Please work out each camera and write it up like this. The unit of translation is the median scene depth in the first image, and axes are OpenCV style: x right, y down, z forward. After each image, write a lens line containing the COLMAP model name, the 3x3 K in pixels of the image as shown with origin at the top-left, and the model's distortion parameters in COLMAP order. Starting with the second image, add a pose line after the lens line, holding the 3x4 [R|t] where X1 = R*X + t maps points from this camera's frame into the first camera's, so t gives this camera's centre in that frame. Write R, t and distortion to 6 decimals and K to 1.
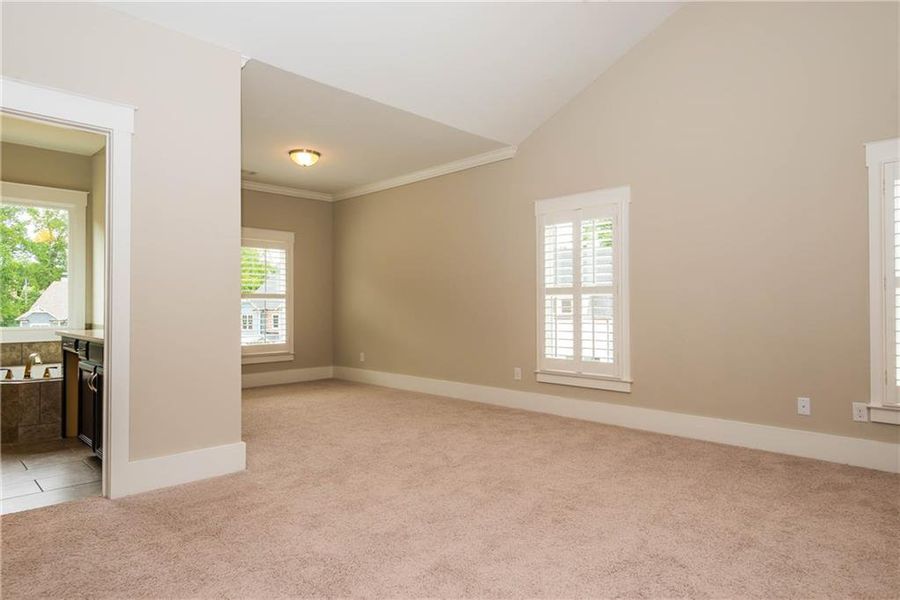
lens RADIAL K [[529.9, 0, 445.2], [0, 529.9, 304.2], [0, 0, 1]] dist [0.000298, 0.000336]
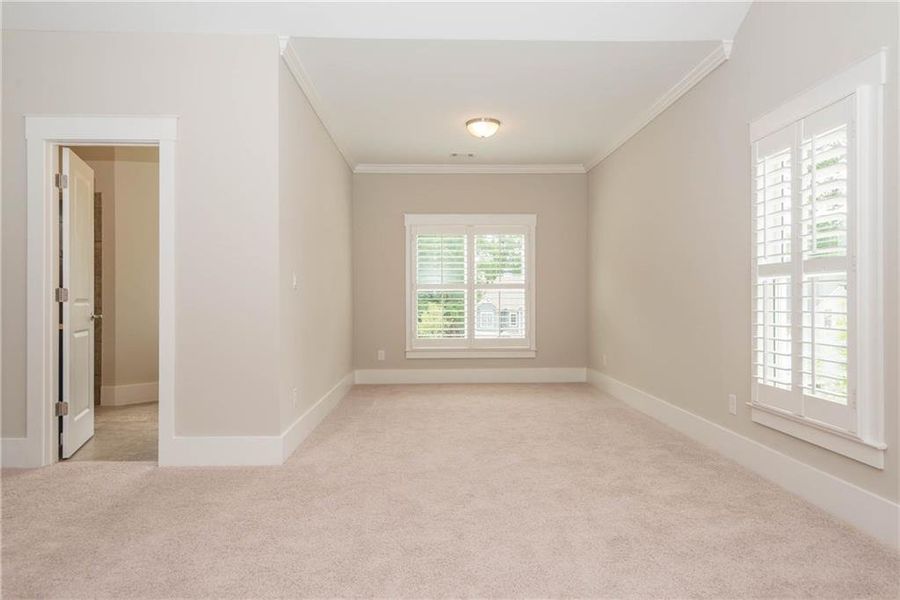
lens RADIAL K [[562.3, 0, 454.0], [0, 562.3, 305.0], [0, 0, 1]] dist [0.019900, -0.008560]
pose [[0.729993, 0.007970, -0.683408, 0.340850], [0.003362, 0.999878, 0.015252, 0.002991], [0.683446, -0.013432, 0.729877, 0.281175]]
